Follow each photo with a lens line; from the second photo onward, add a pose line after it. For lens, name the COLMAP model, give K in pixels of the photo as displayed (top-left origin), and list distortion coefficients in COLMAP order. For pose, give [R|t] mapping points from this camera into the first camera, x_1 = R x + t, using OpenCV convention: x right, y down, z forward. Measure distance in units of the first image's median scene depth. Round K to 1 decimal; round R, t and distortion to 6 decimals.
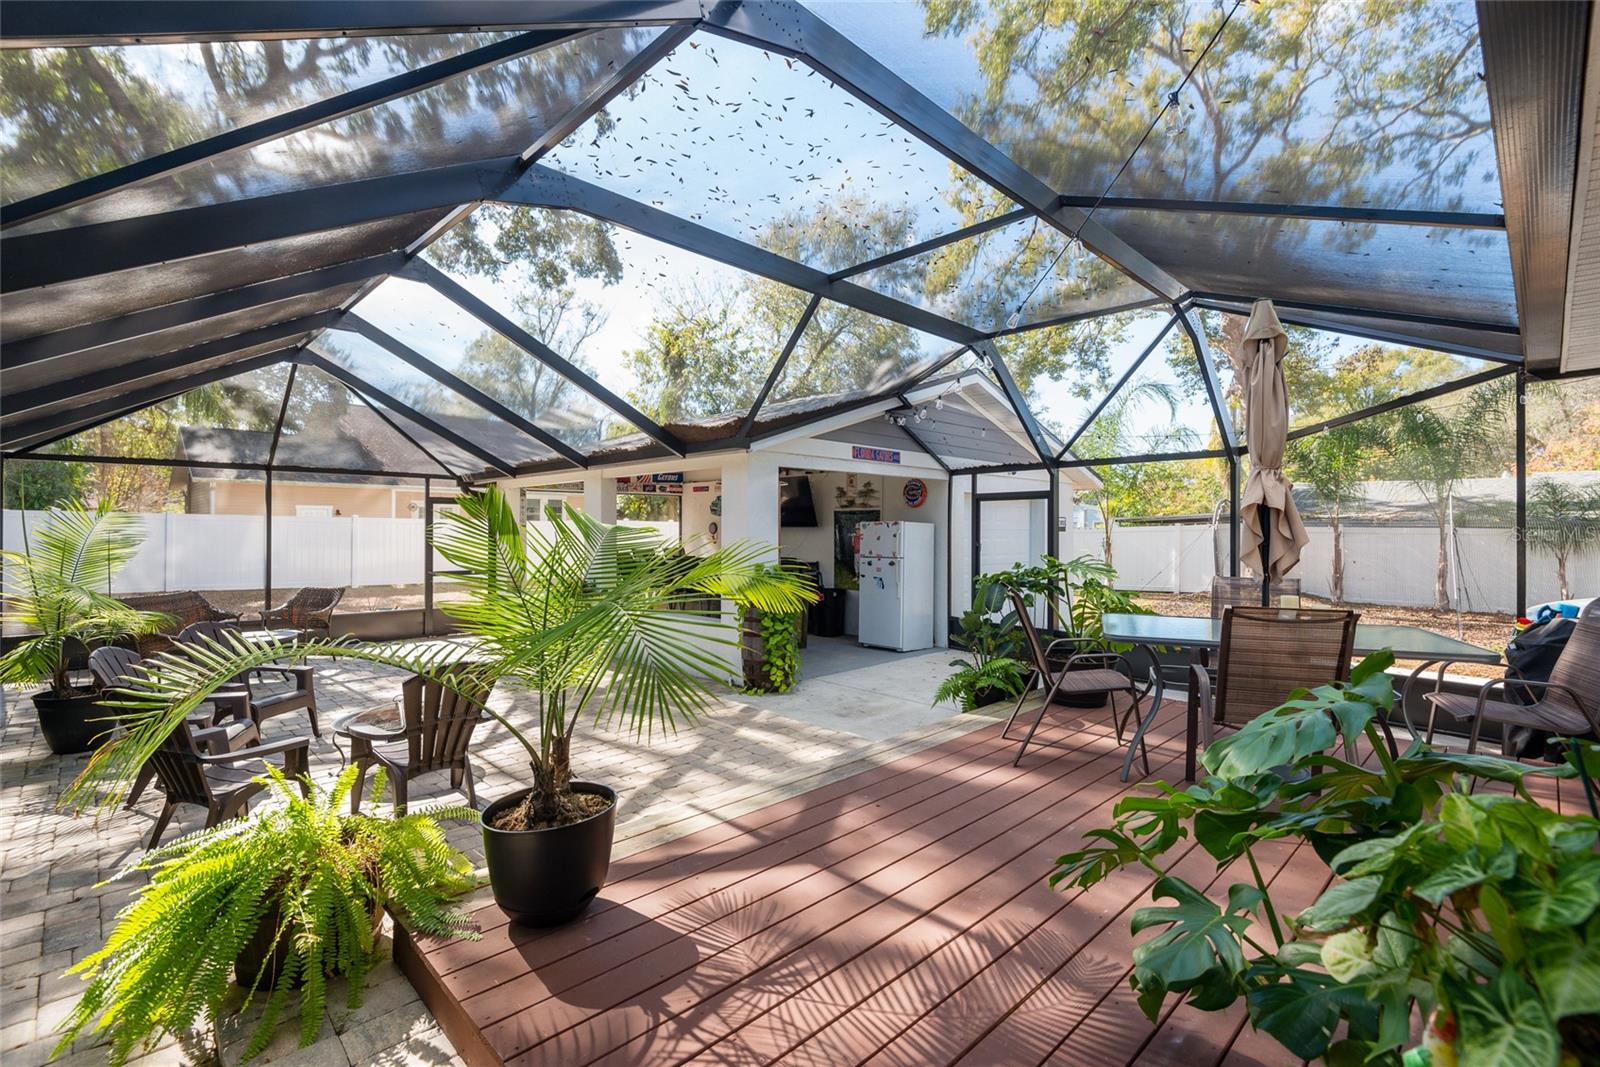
lens RADIAL K [[719.2, 0, 801.7], [0, 719.2, 535.7], [0, 0, 1]] dist [-0.001899, -0.004422]
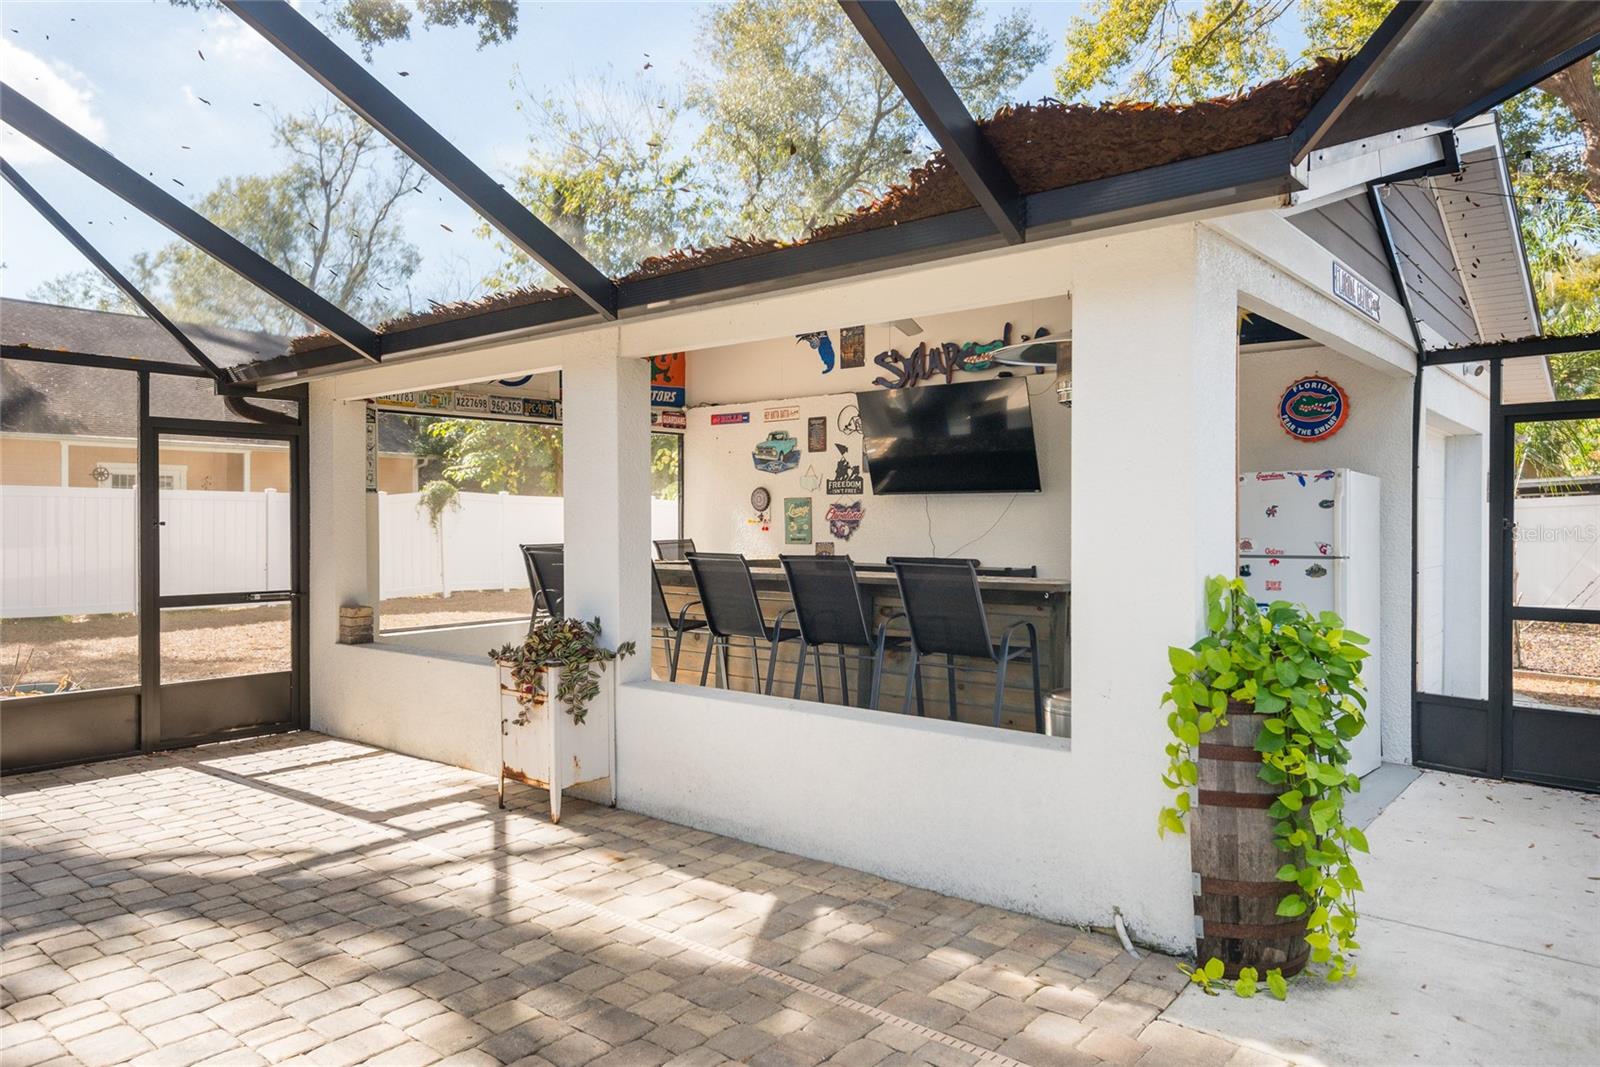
lens RADIAL K [[1075.4, 0, 798.4], [0, 1075.4, 532.9], [0, 0, 1]] dist [0.021185, -0.000609]
pose [[0.997086, -0.001448, 0.076266, -0.152228], [0.000840, 0.999968, 0.008001, 0.007613], [-0.076275, -0.007914, 0.997055, 0.274254]]
